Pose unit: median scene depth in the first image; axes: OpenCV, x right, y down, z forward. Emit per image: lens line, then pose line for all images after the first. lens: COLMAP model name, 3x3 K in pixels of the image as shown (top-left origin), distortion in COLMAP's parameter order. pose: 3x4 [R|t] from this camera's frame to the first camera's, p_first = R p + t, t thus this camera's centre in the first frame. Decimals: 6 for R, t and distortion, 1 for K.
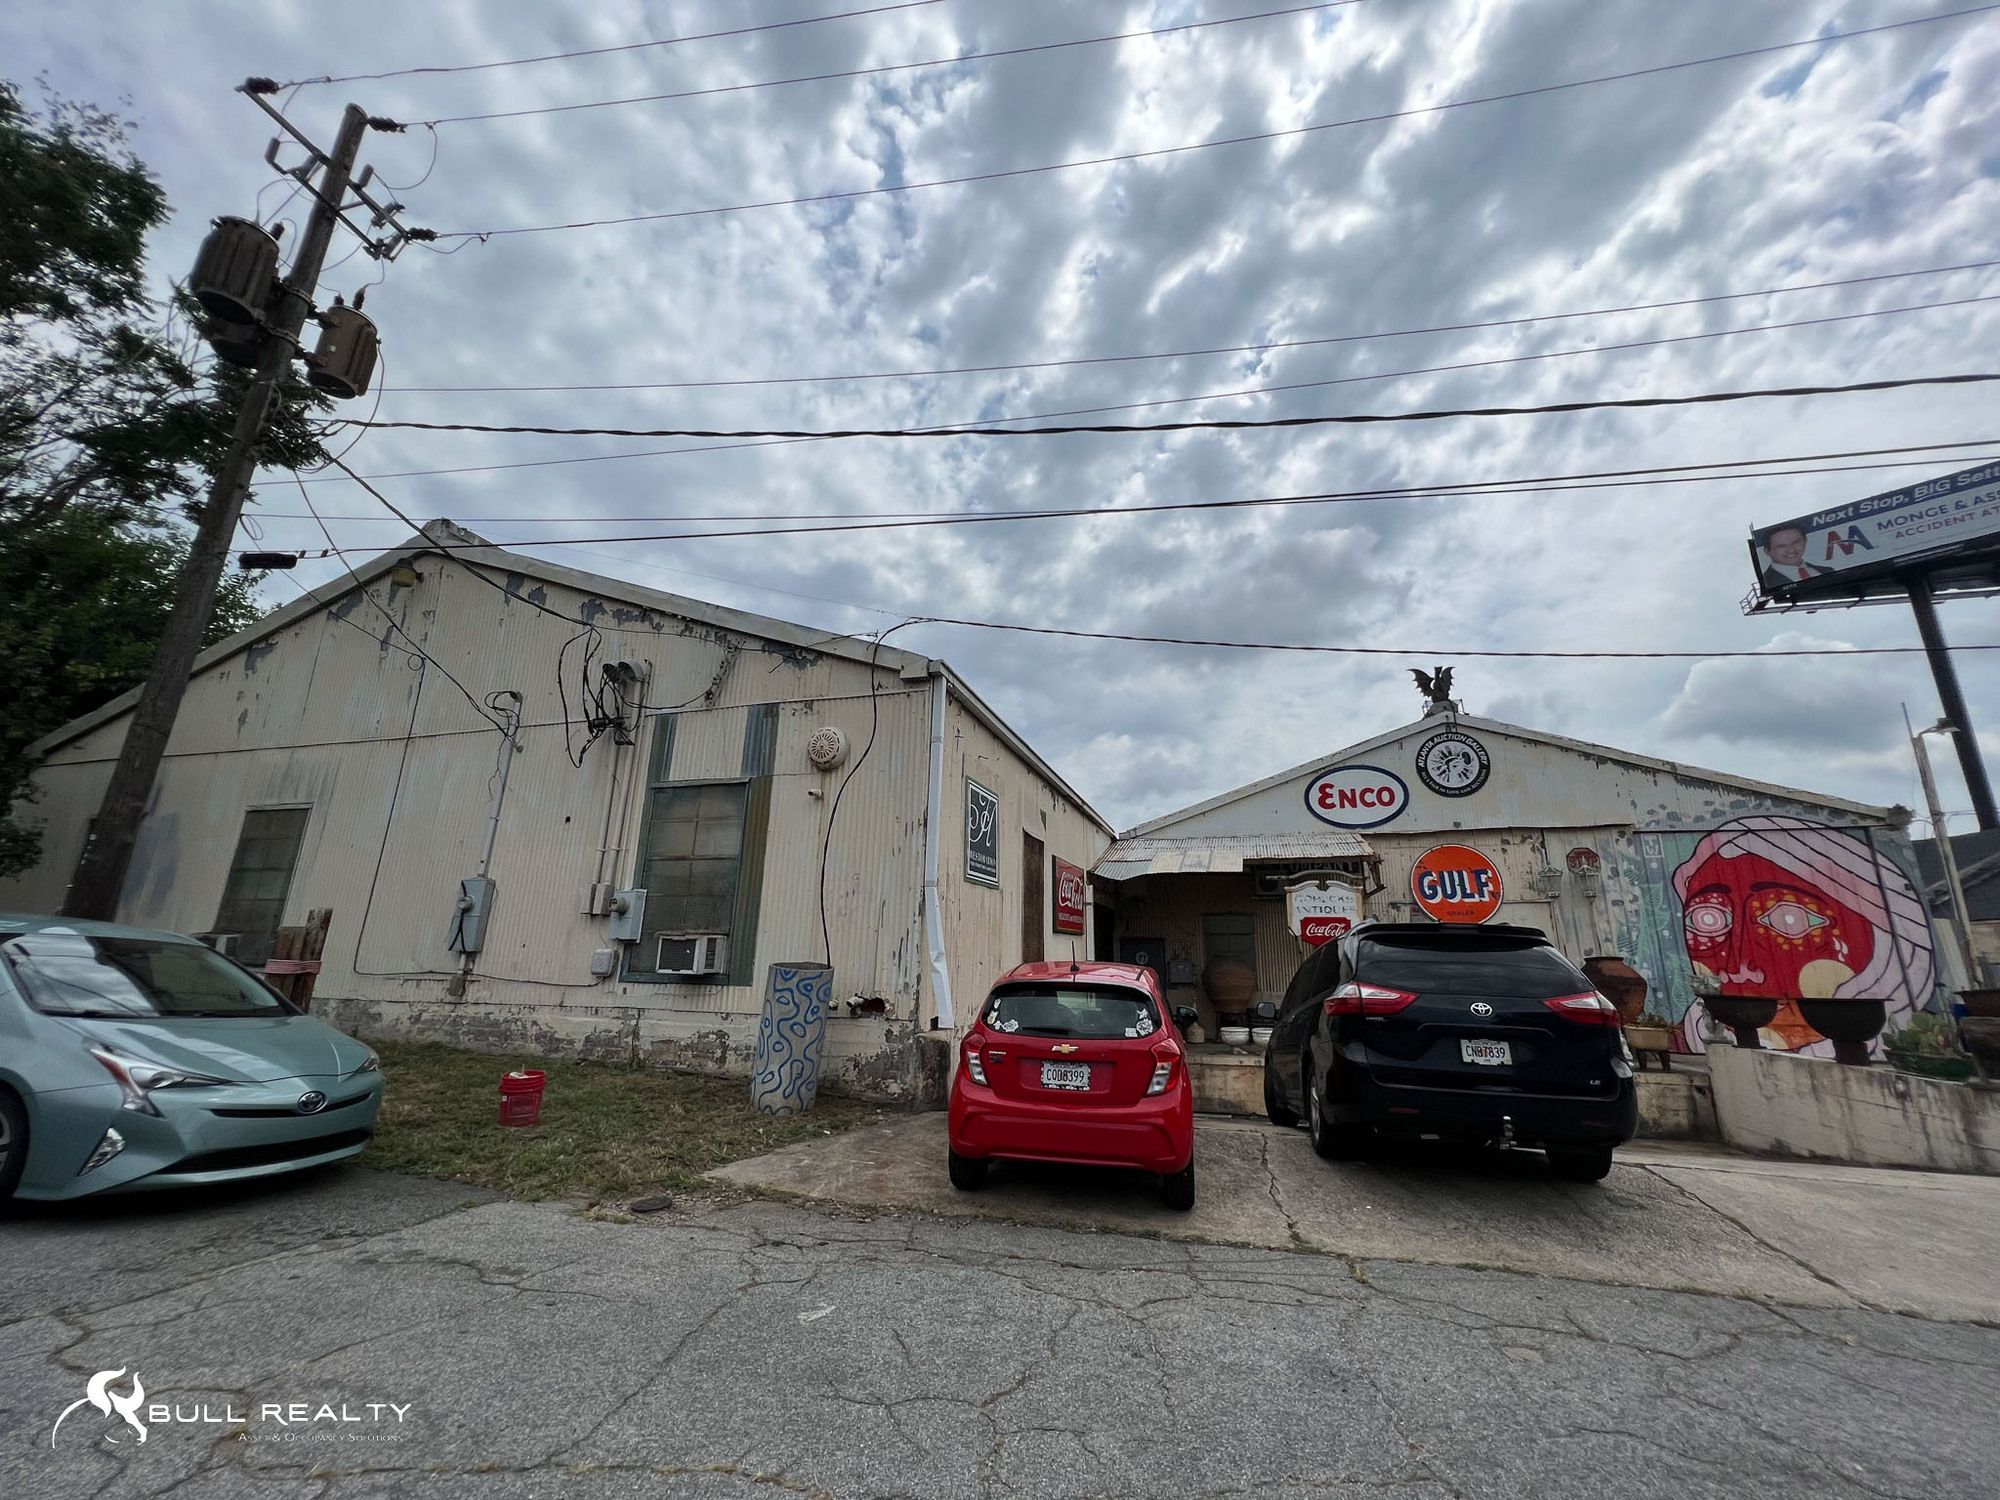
lens RADIAL K [[751.1, 0, 1000.0], [0, 751.1, 750.0], [0, 0, 1]] dist [-0.017406, 0.000205]
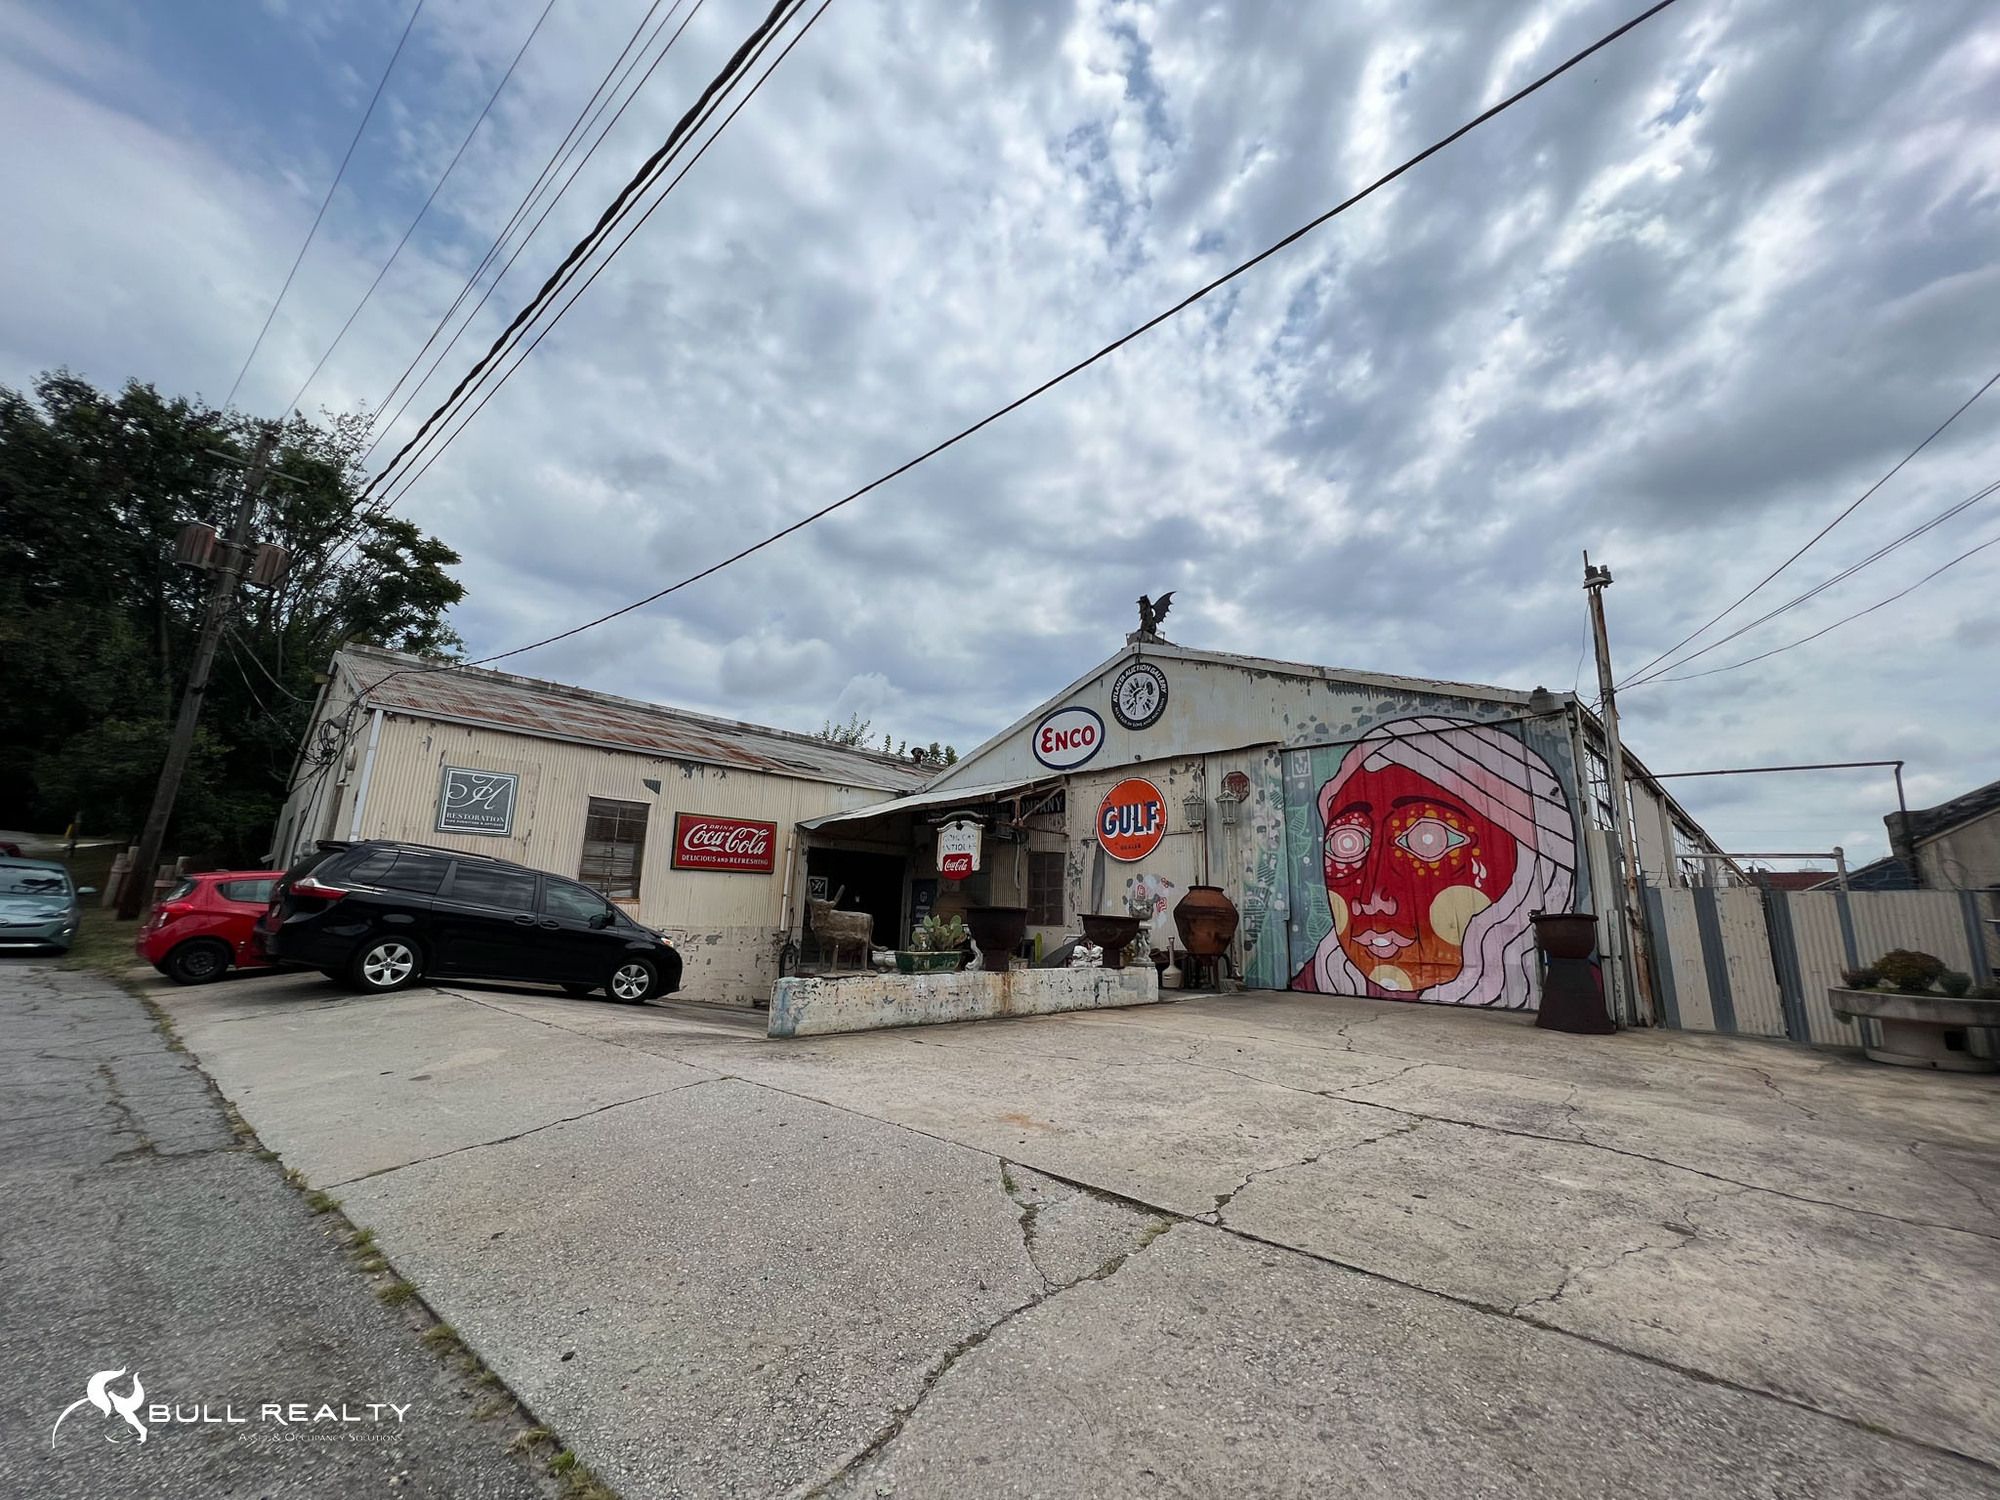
lens RADIAL K [[800.9, 0, 1003.3], [0, 800.9, 757.4], [0, 0, 1]] dist [0.000009, -0.000235]
pose [[0.890686, -0.088064, -0.446008, 0.930882], [0.109687, 0.993704, 0.022840, 0.056671], [0.441188, -0.069265, 0.894737, -0.017107]]
